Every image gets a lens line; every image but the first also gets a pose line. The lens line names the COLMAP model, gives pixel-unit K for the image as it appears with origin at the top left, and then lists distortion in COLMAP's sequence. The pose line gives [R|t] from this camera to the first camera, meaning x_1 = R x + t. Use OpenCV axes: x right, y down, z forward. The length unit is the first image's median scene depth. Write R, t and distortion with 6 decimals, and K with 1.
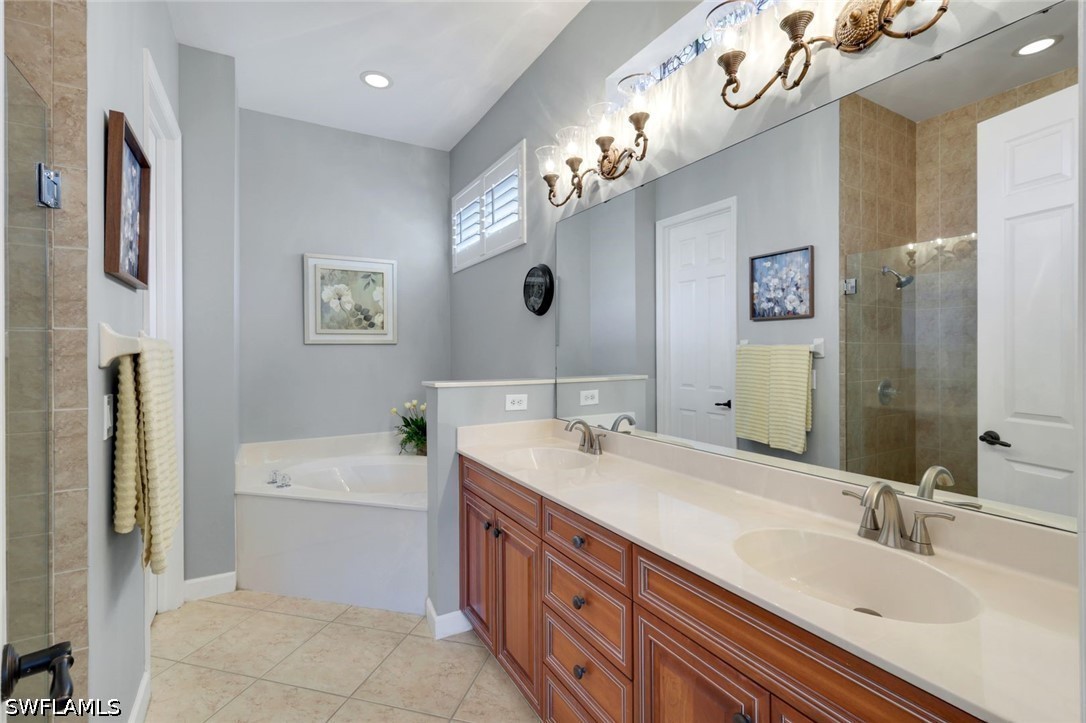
lens RADIAL K [[484.8, 0, 543.0], [0, 484.8, 361.5], [0, 0, 1]] dist [0.000057, -0.000030]
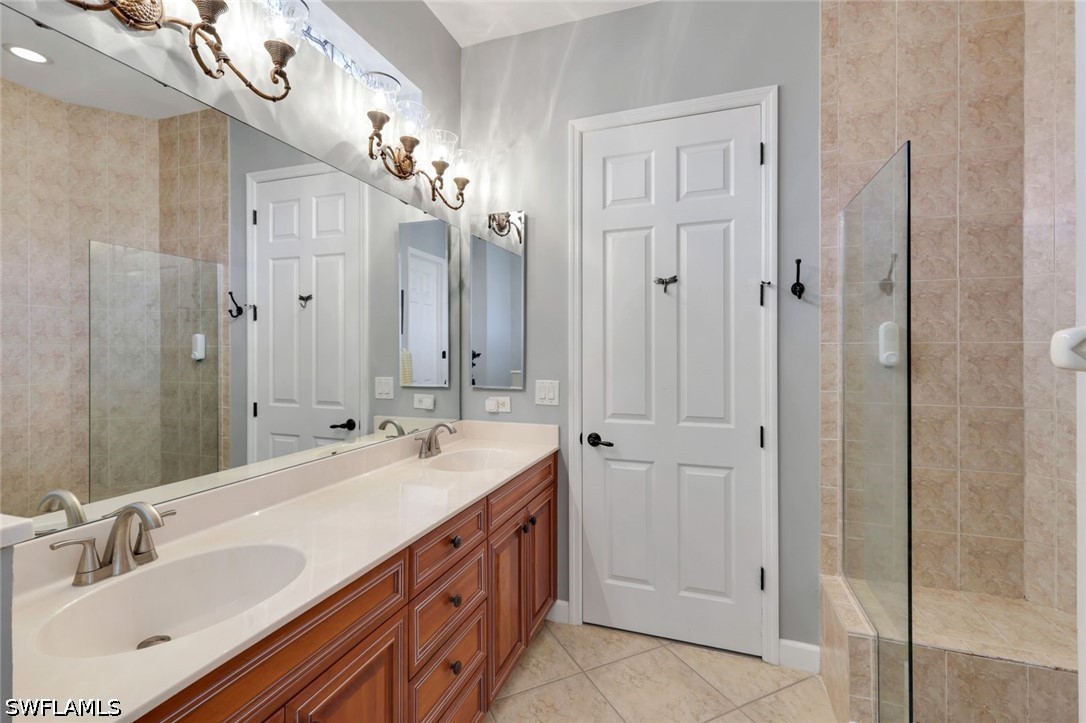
lens RADIAL K [[475.9, 0, 542.8], [0, 475.9, 345.3], [0, 0, 1]] dist [0.000245, 0.000005]
pose [[-0.654303, 0.005213, 0.756214, -0.736233], [0.010617, 0.999941, 0.002293, -0.046910], [-0.756158, 0.009530, -0.654320, 1.386594]]
